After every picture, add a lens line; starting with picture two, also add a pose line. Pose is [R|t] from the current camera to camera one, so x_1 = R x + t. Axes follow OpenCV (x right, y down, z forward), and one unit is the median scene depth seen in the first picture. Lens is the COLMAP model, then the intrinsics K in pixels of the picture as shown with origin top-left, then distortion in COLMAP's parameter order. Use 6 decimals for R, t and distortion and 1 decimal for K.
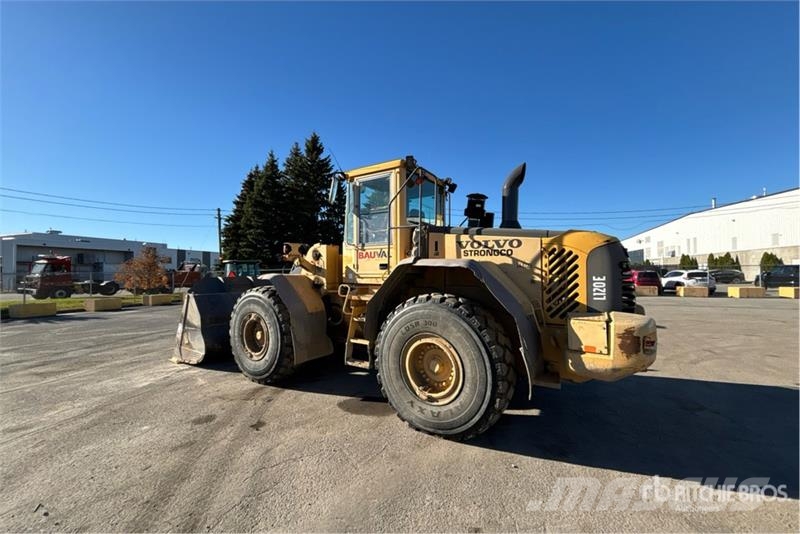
lens RADIAL K [[323.3, 0, 400.0], [0, 323.3, 267.0], [0, 0, 1]] dist [-0.002949, -0.000435]
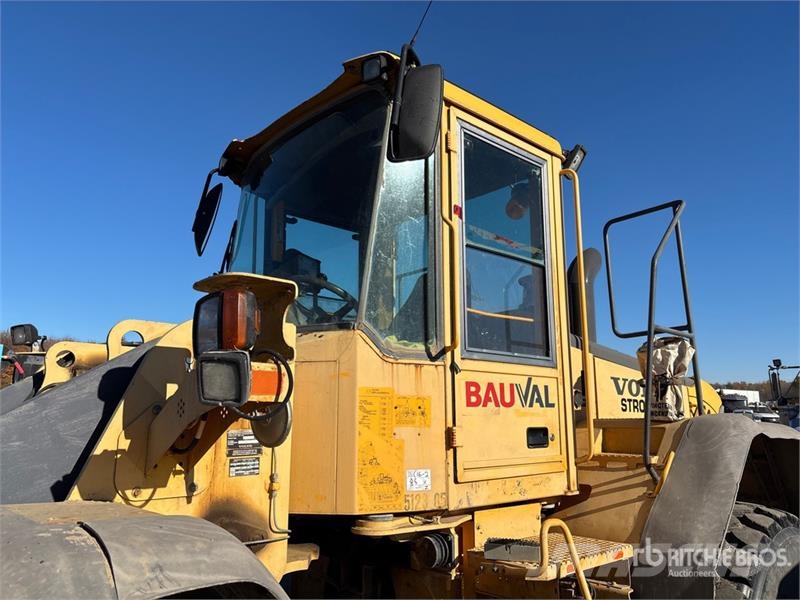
lens RADIAL K [[603.4, 0, 397.2], [0, 603.4, 304.7], [0, 0, 1]] dist [0.023757, 0.001007]
pose [[0.249312, 0.181652, 0.951234, -0.758008], [-0.016557, 0.982906, -0.183361, -0.019821], [-0.968282, 0.029965, 0.248058, 1.145374]]
